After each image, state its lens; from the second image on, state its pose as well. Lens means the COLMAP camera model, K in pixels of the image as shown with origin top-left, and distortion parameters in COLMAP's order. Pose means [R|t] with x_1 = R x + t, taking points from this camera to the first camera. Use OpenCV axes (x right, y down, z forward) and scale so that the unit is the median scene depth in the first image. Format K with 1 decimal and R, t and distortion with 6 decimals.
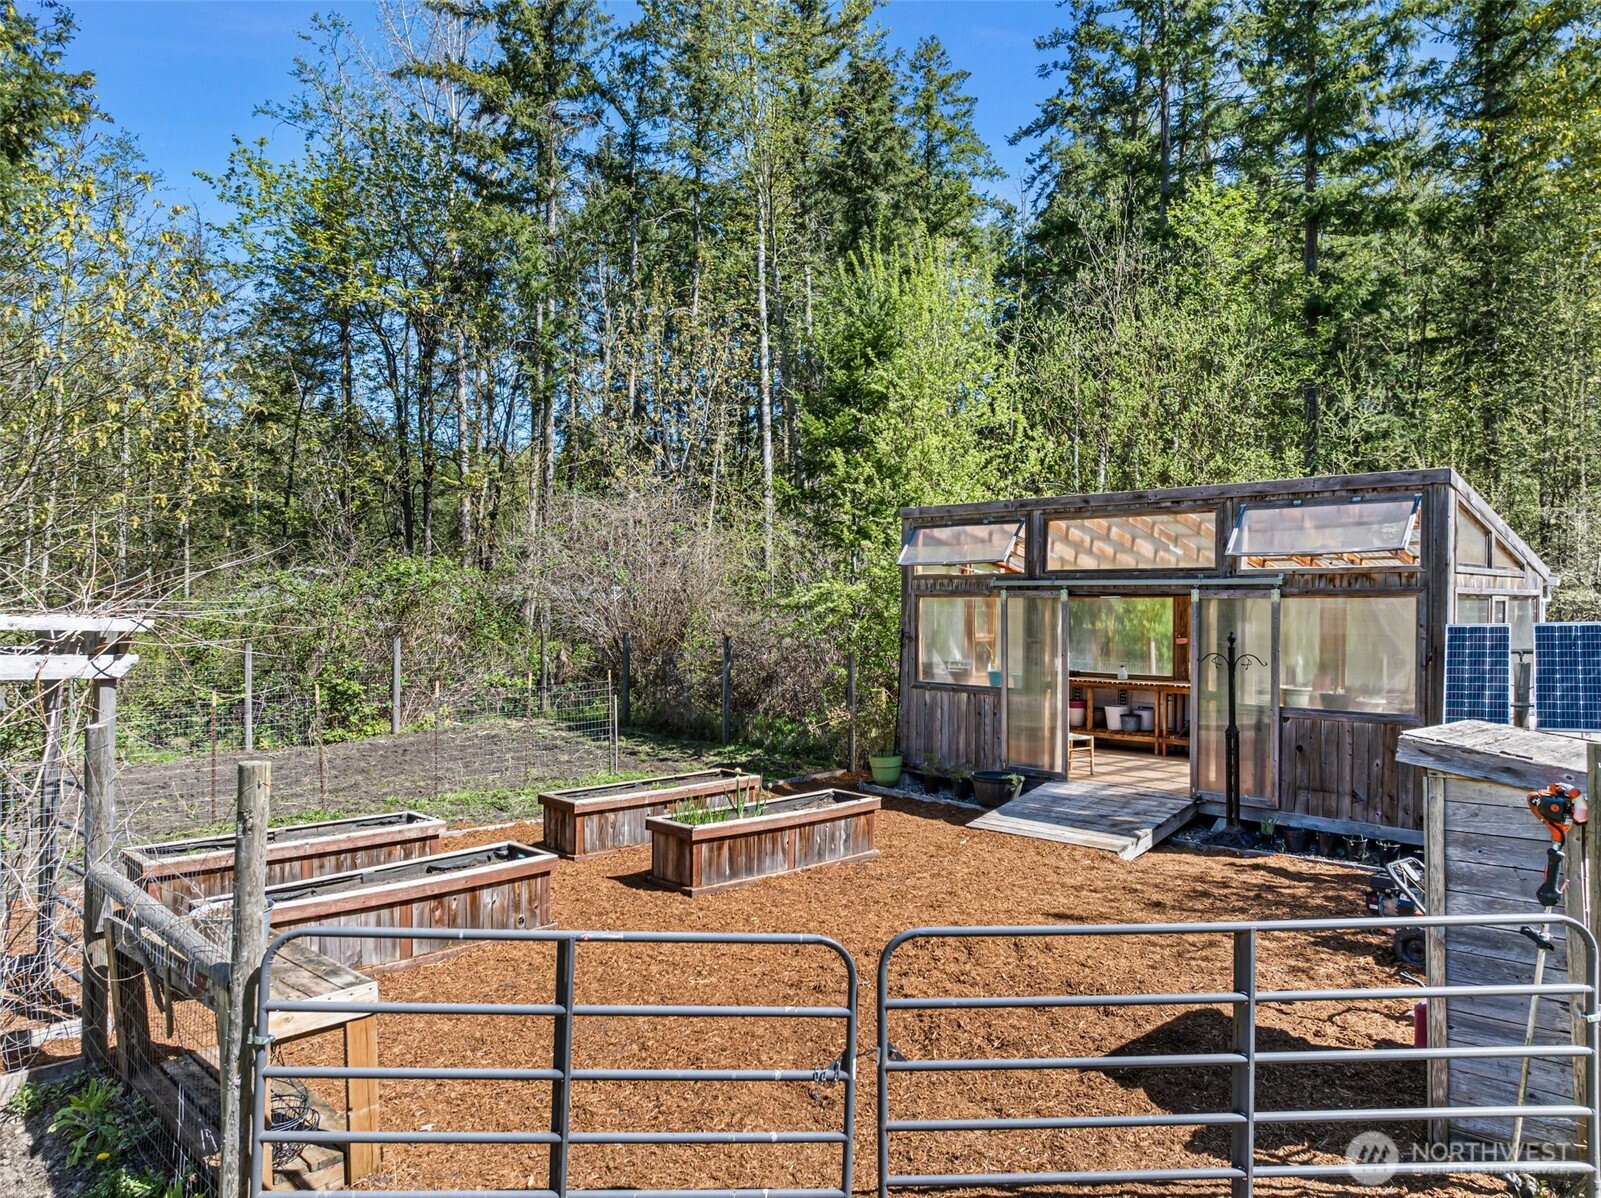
lens RADIAL K [[1179.8, 0, 777.5], [0, 1179.8, 601.6], [0, 0, 1]] dist [-0.006760, -0.001203]
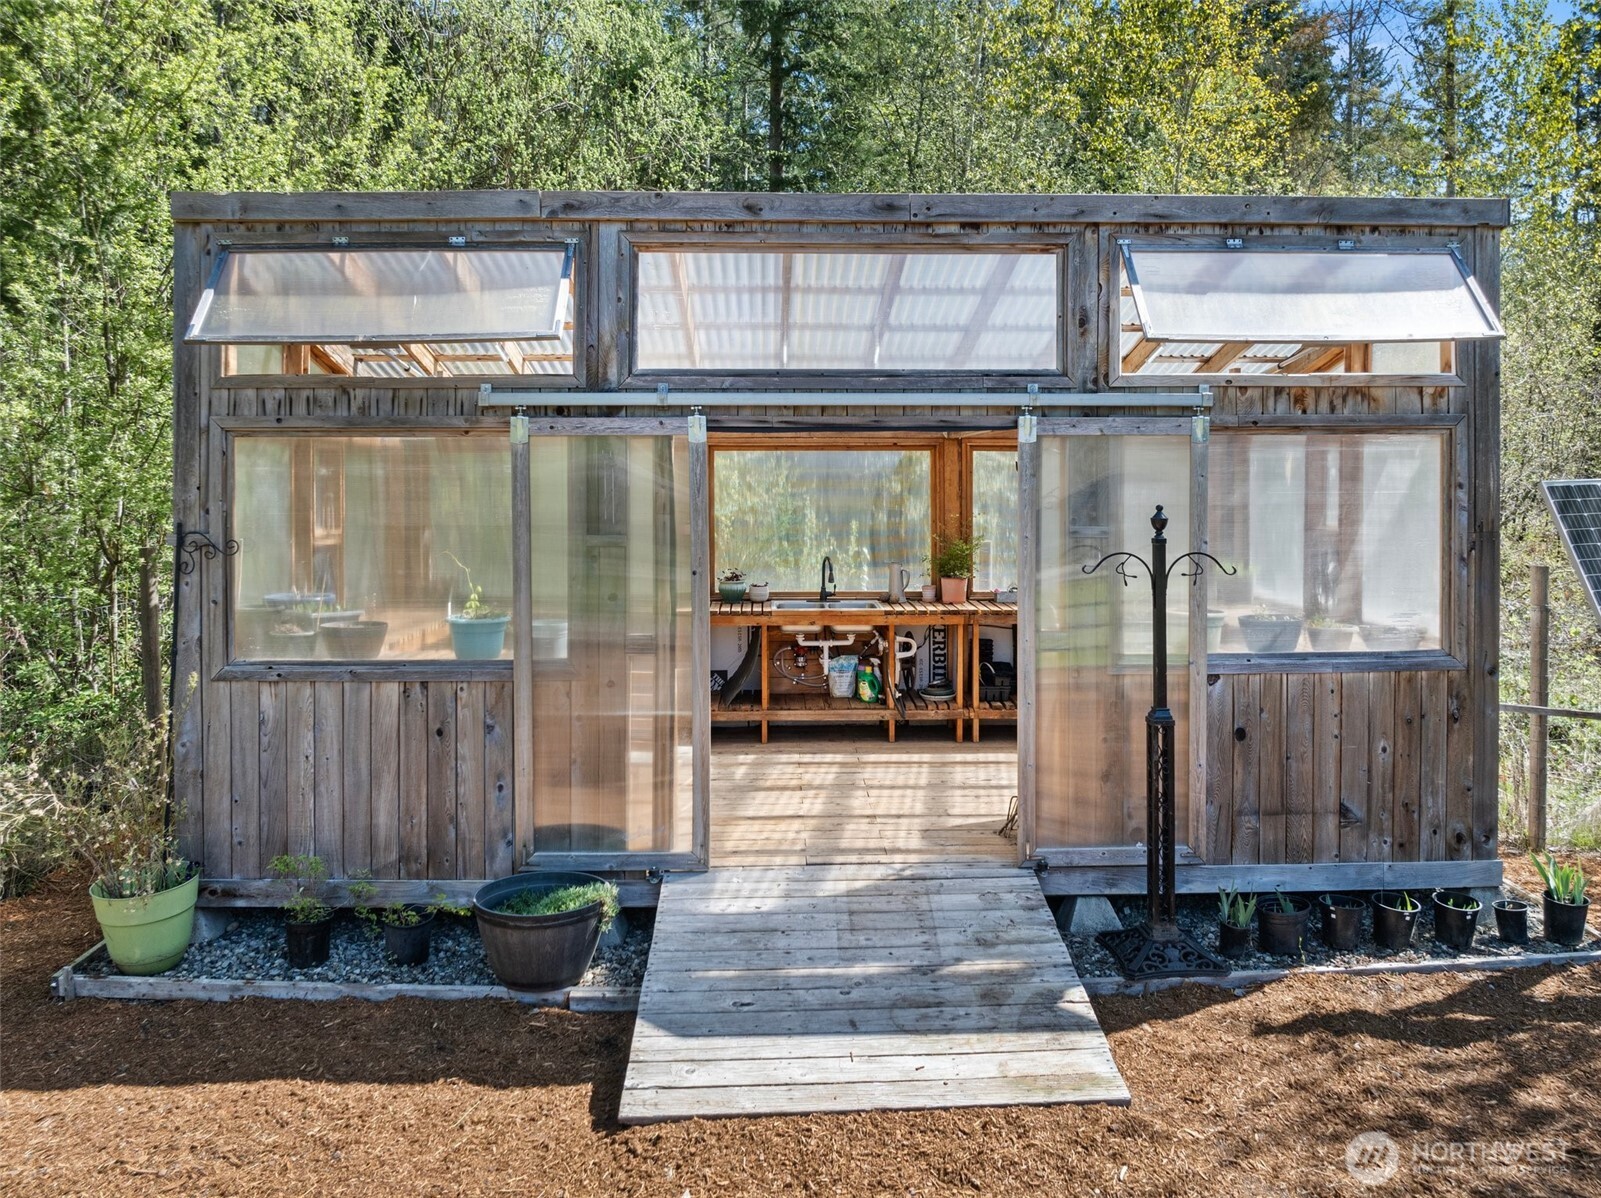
lens RADIAL K [[1153.1, 0, 801.1], [0, 1153.1, 507.6], [0, 0, 1]] dist [-0.006071, -0.000294]
pose [[0.650288, -0.011975, 0.759593, -0.047808], [0.007482, 0.999928, 0.009358, 0.020797], [-0.759651, -0.000402, 0.650331, 0.776058]]
